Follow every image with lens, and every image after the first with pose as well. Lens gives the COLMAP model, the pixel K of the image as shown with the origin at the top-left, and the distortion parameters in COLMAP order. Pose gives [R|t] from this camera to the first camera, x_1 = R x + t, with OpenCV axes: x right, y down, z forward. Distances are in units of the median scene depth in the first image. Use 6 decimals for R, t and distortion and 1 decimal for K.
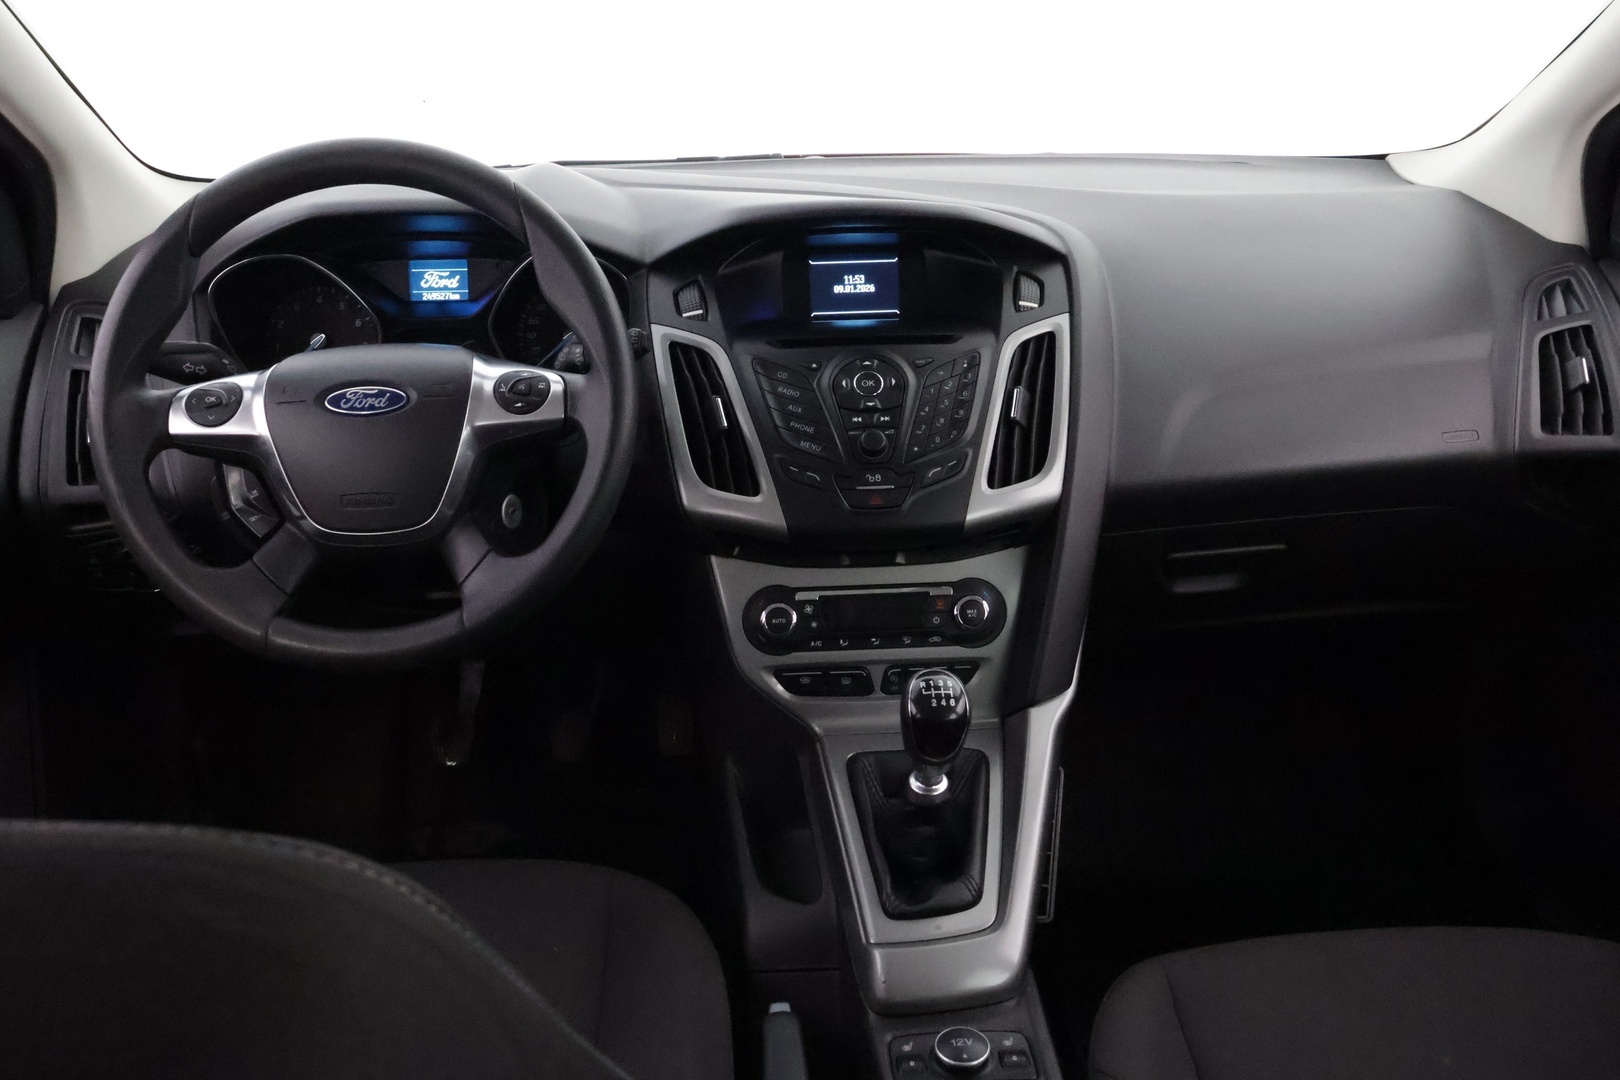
lens RADIAL K [[1436.2, 0, 810.0], [0, 1436.2, 540.0], [0, 0, 1]] dist [0.011469, -0.001018]
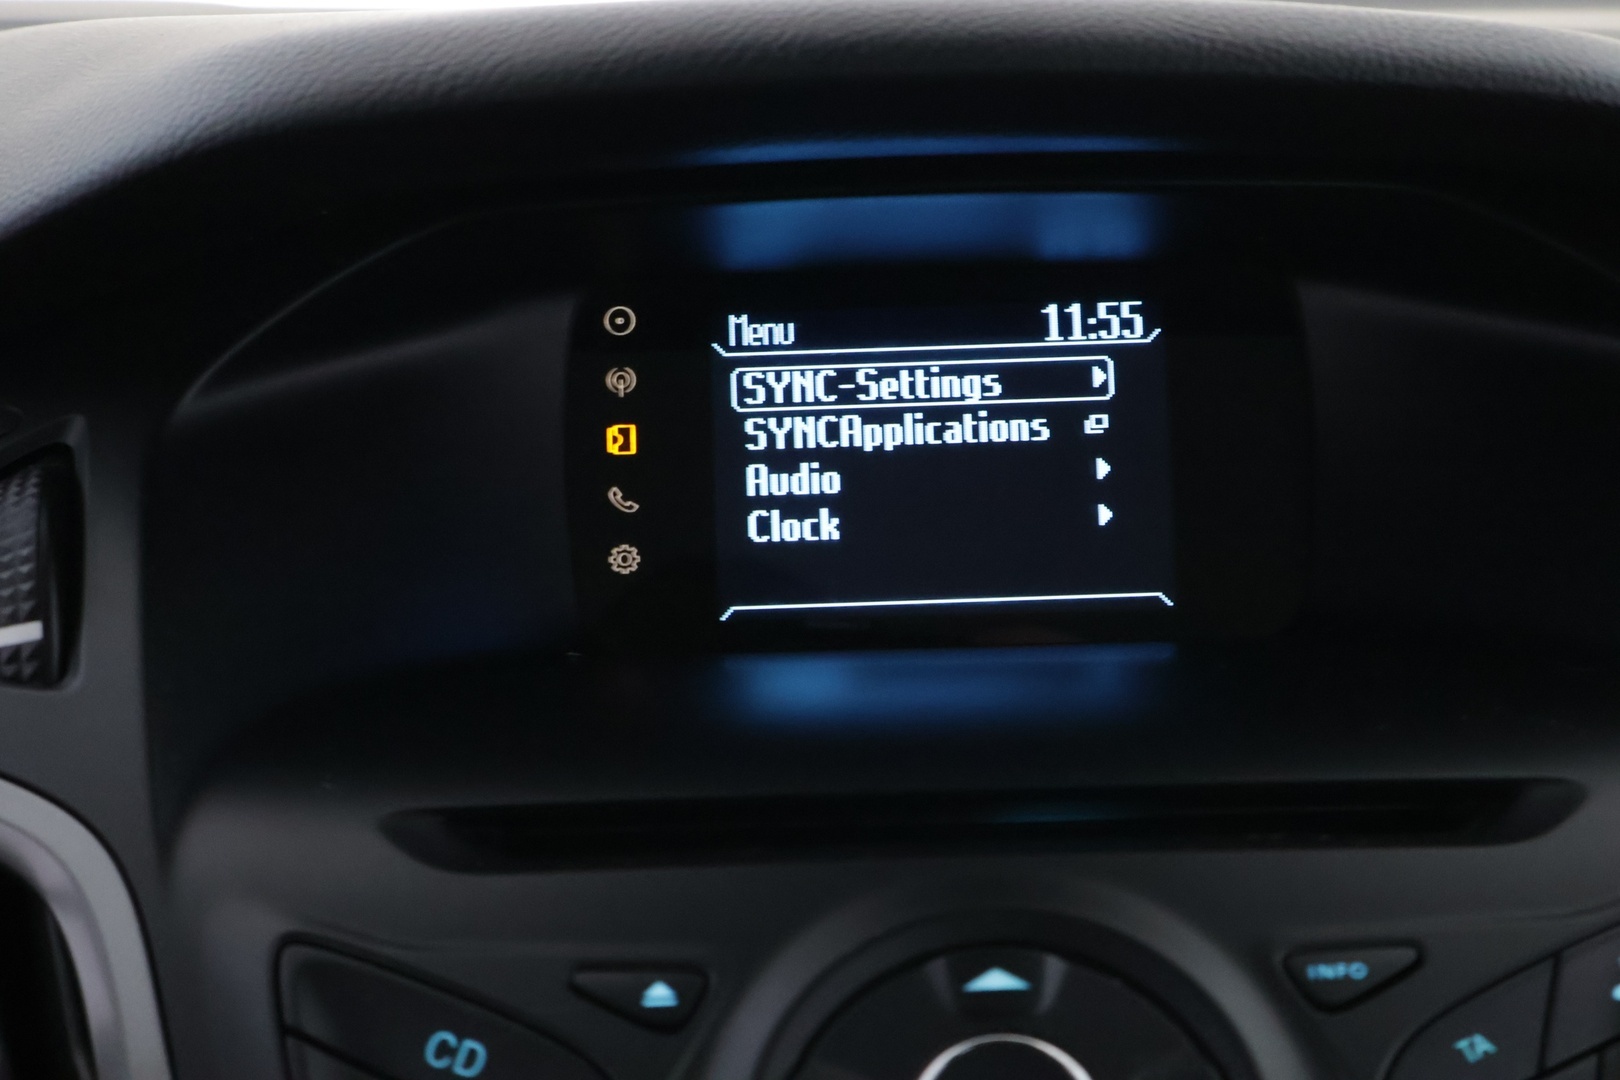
lens RADIAL K [[2702.3, 0, 810.0], [0, 2702.3, 540.0], [0, 0, 1]] dist [0.002108, 0.002231]
pose [[0.998882, -0.000888, -0.047259, 0.033349], [-0.004960, 0.992334, -0.123484, -0.134397], [0.047006, 0.123580, 0.991221, 0.702954]]
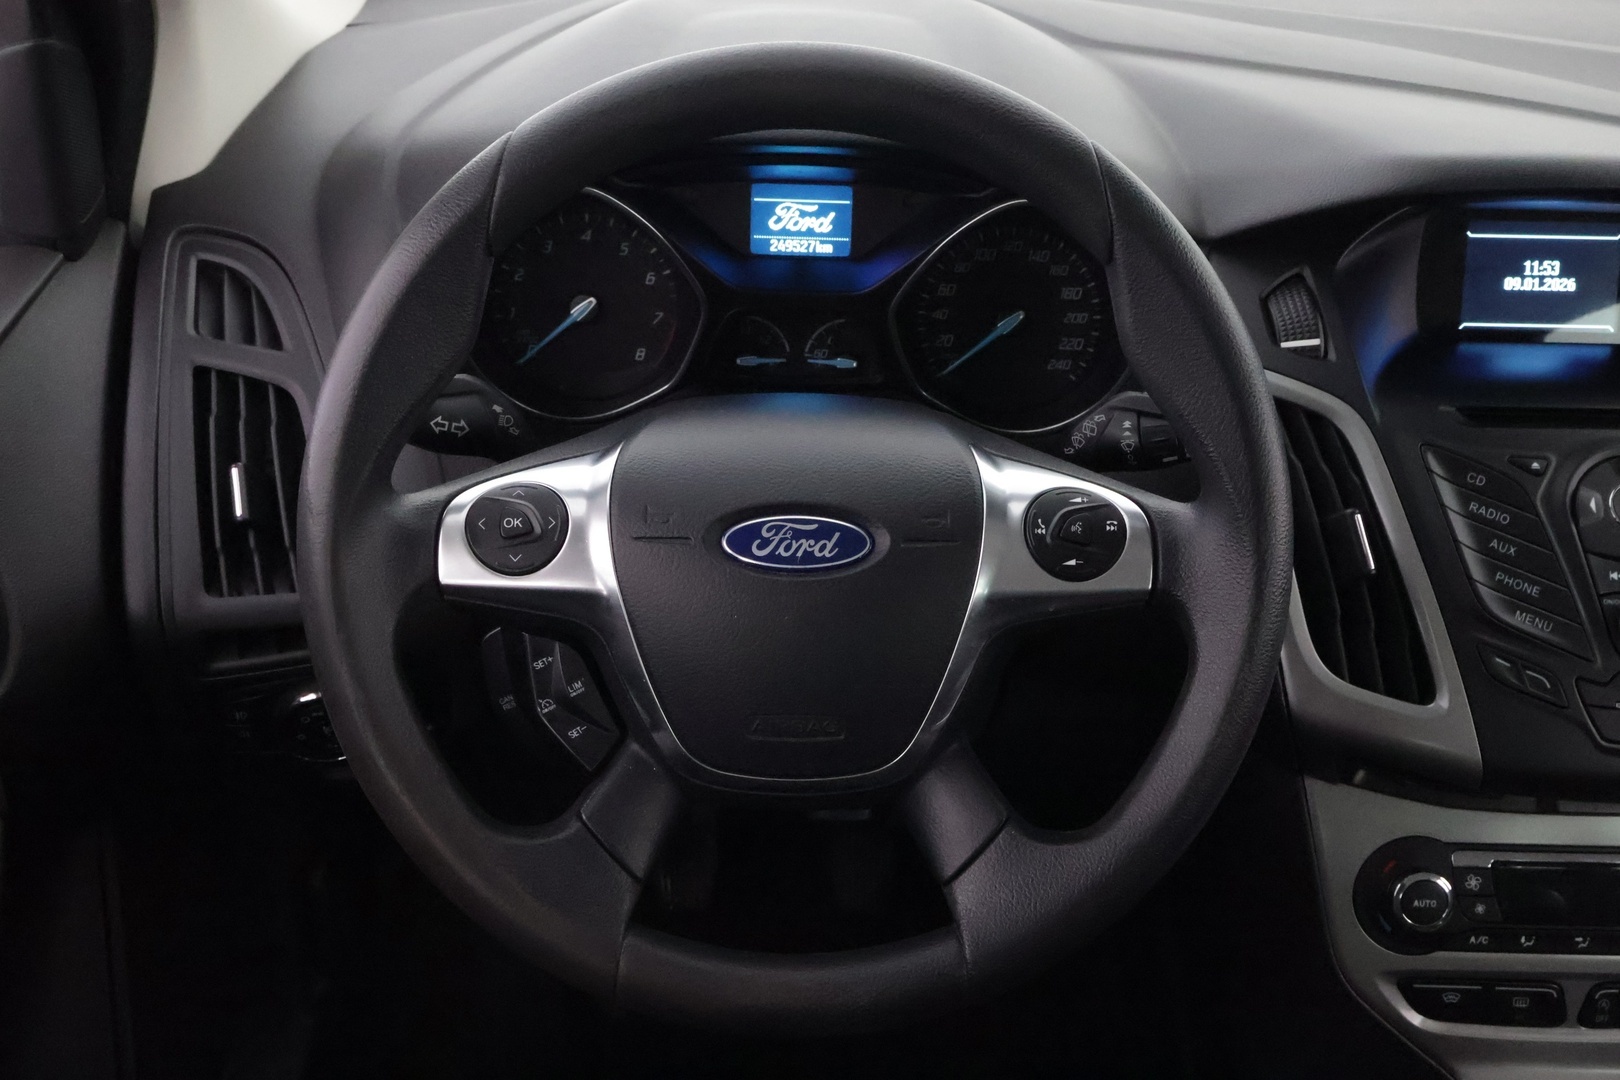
lens RADIAL K [[1872.9, 0, 810.0], [0, 1872.9, 540.0], [0, 0, 1]] dist [-0.005247, 0.016126]
pose [[0.997918, 0.060528, -0.022276, -0.259603], [-0.057047, 0.989474, 0.132992, -0.173422], [0.030091, -0.131444, 0.990867, 0.269499]]
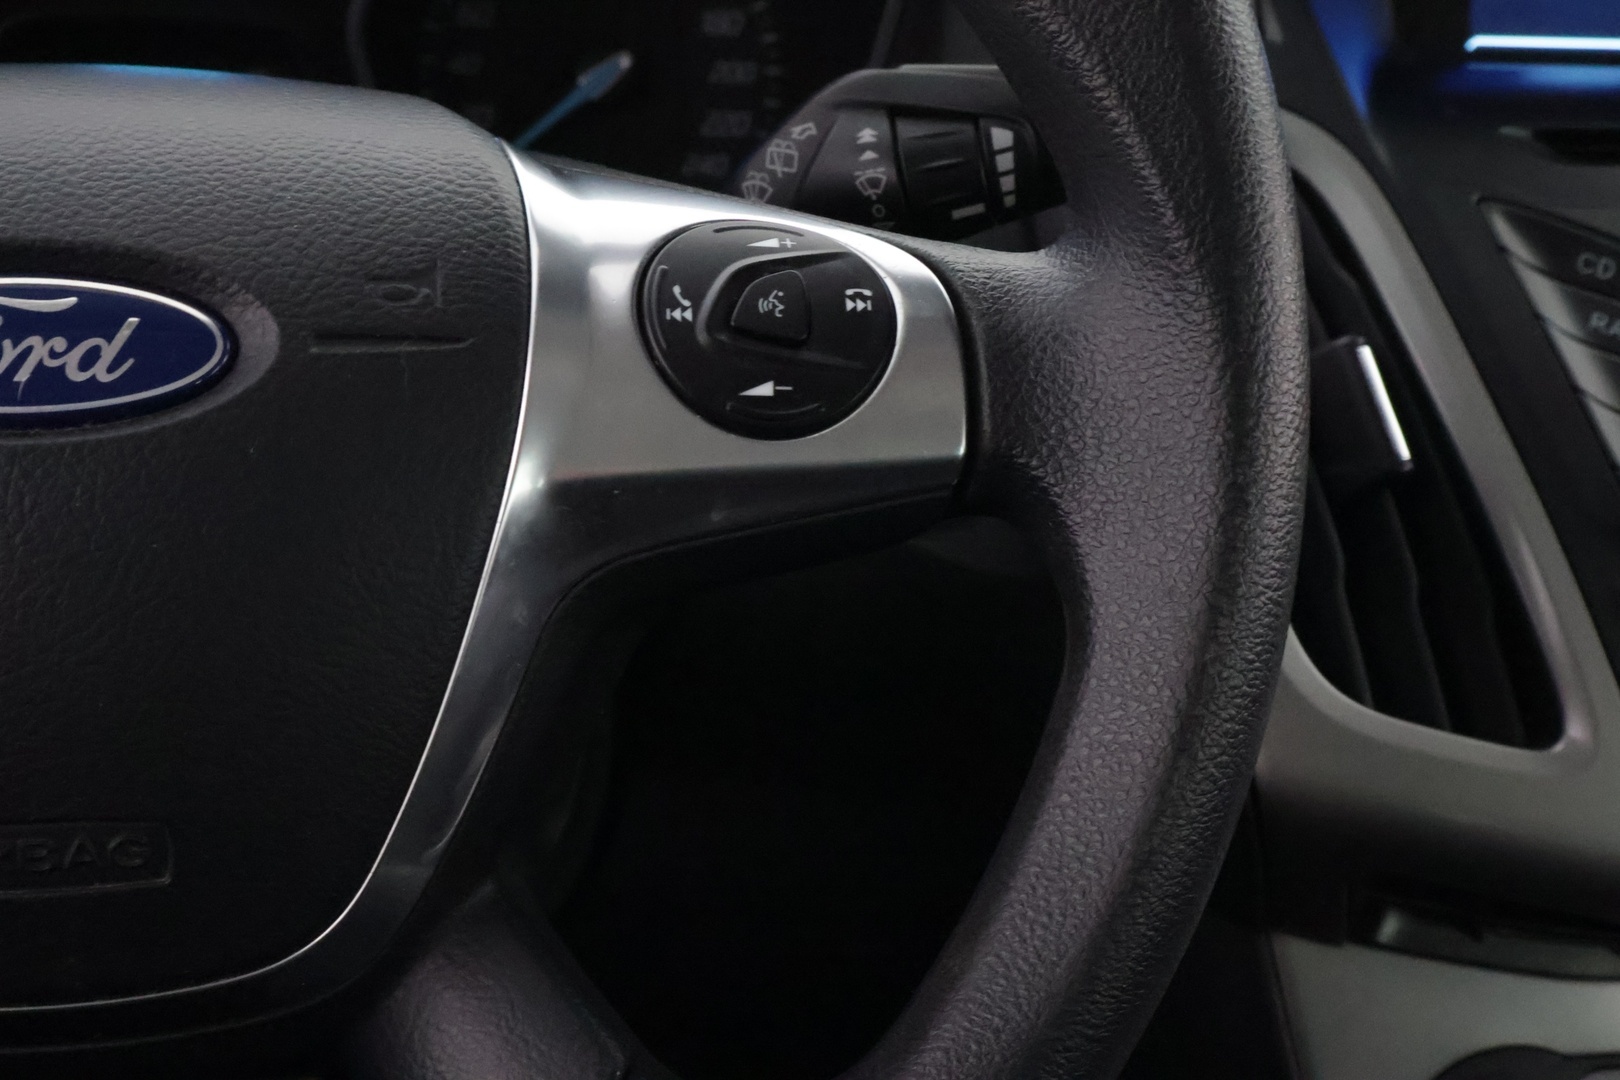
lens RADIAL K [[2314.3, 0, 810.0], [0, 2314.3, 540.0], [0, 0, 1]] dist [0.012112, 0.020048]
pose [[0.988288, 0.023215, 0.150826, -0.223836], [-0.030122, 0.998592, 0.043666, -0.079141], [-0.149599, -0.047698, 0.987596, 0.601096]]
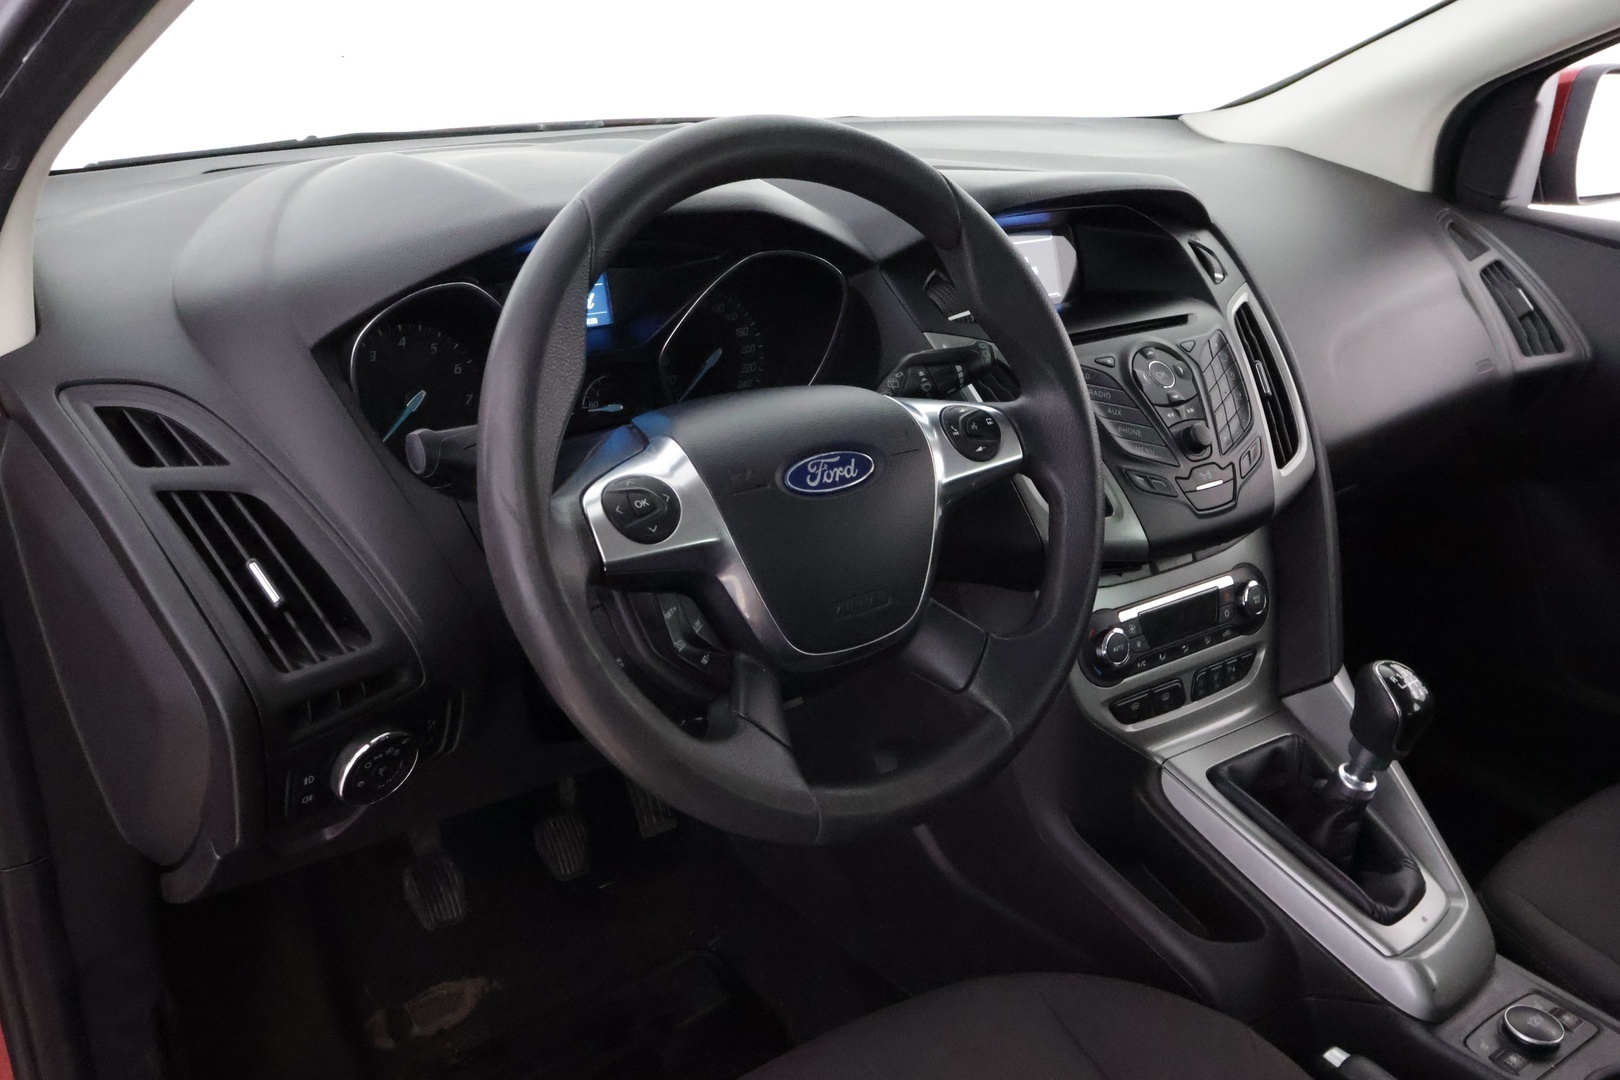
lens RADIAL K [[1406.7, 0, 810.0], [0, 1406.7, 540.0], [0, 0, 1]] dist [0.010693, 0.000810]
pose [[0.836111, -0.170029, 0.521545, -0.632076], [0.151873, 0.985337, 0.077755, -0.108554], [-0.527118, 0.014197, 0.849674, 0.352174]]
